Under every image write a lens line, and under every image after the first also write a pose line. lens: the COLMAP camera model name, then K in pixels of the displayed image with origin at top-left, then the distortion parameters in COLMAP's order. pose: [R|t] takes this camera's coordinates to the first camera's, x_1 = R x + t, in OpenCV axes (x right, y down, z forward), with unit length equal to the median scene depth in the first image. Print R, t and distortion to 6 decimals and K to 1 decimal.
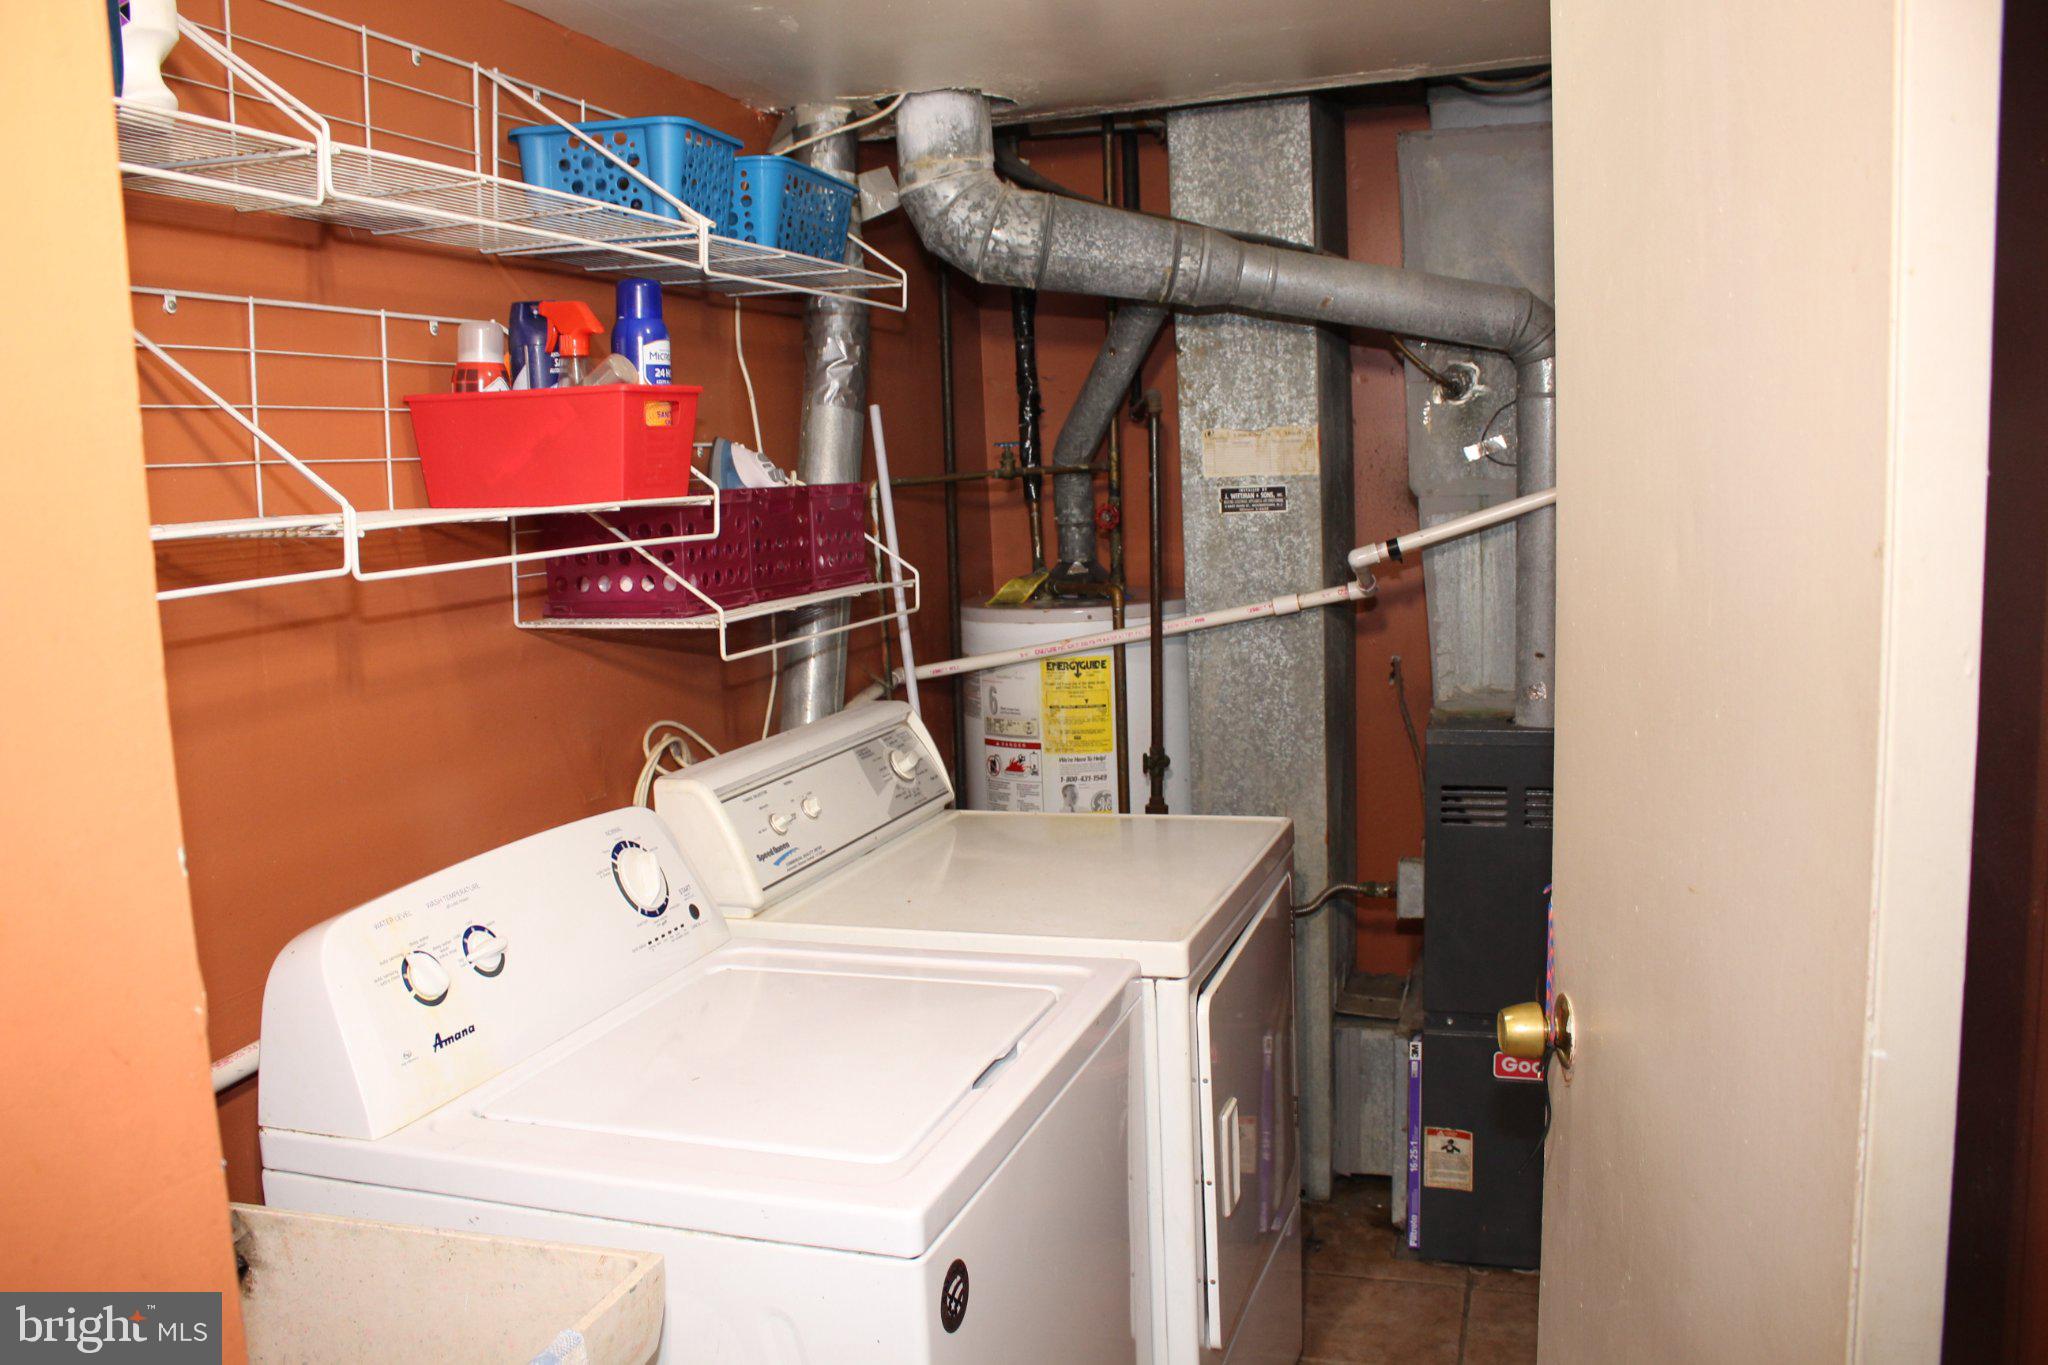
lens RADIAL K [[1692.9, 0, 994.2], [0, 1692.9, 689.2], [0, 0, 1]] dist [-0.158369, 0.141307]
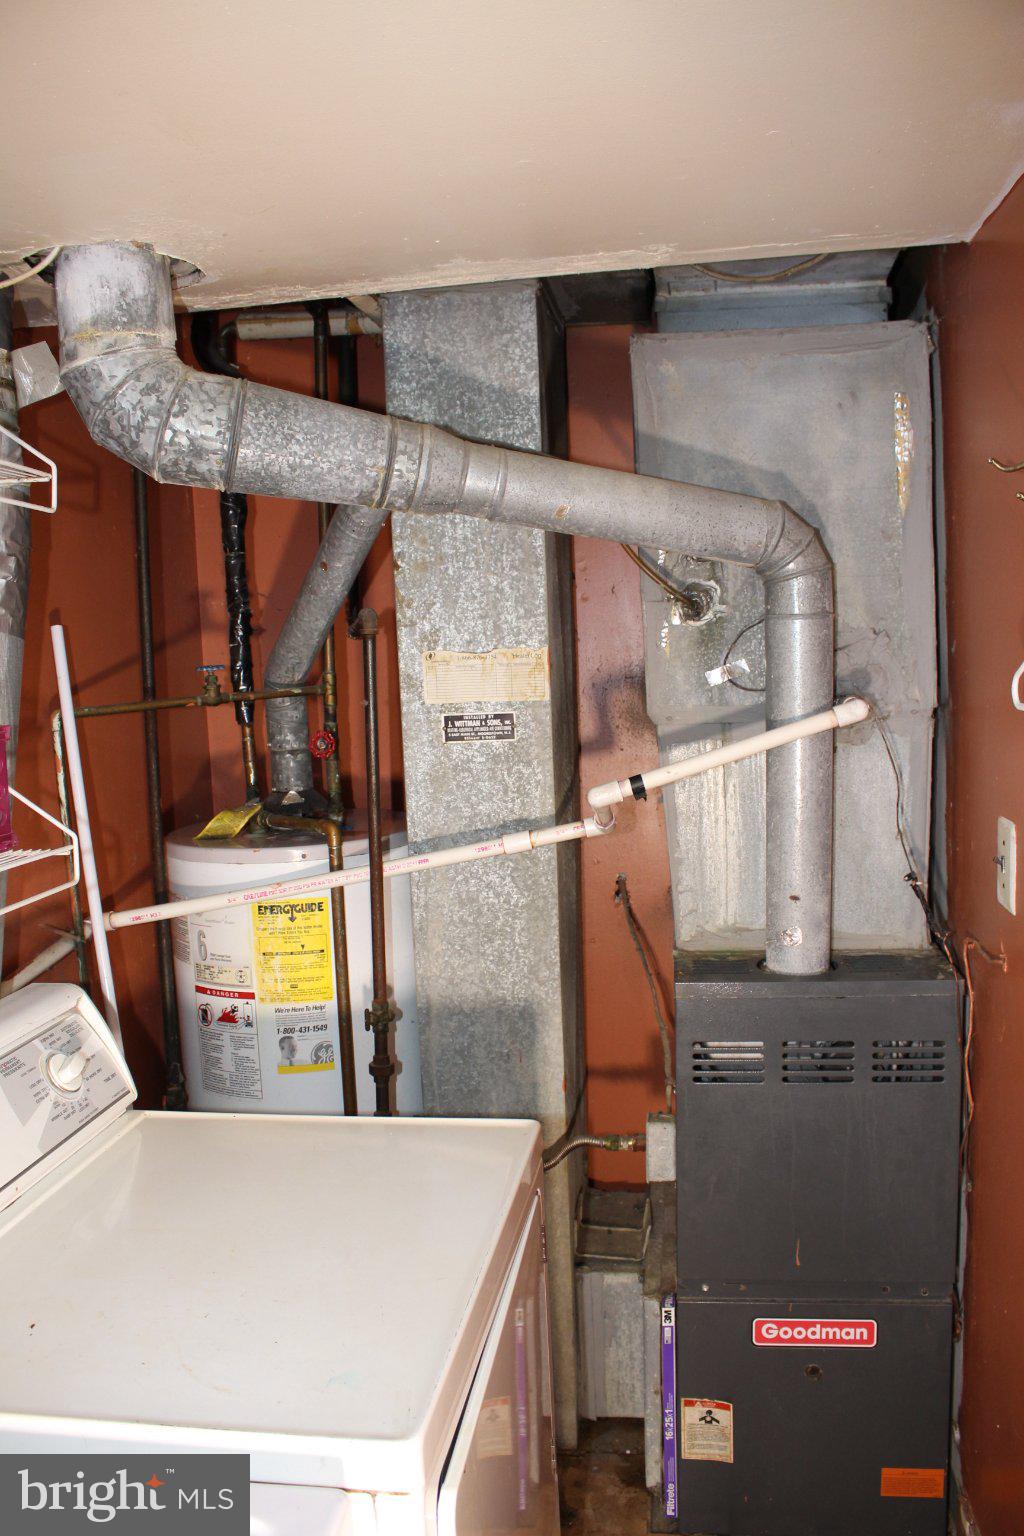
lens RADIAL K [[1269.7, 0, 522.3], [0, 1269.7, 784.2], [0, 0, 1]] dist [-0.158369, 0.141307]
pose [[0.980134, -0.016225, 0.197671, 0.039892], [0.023064, 0.999211, -0.032348, -0.059896], [-0.196990, 0.036264, 0.979735, 0.321883]]
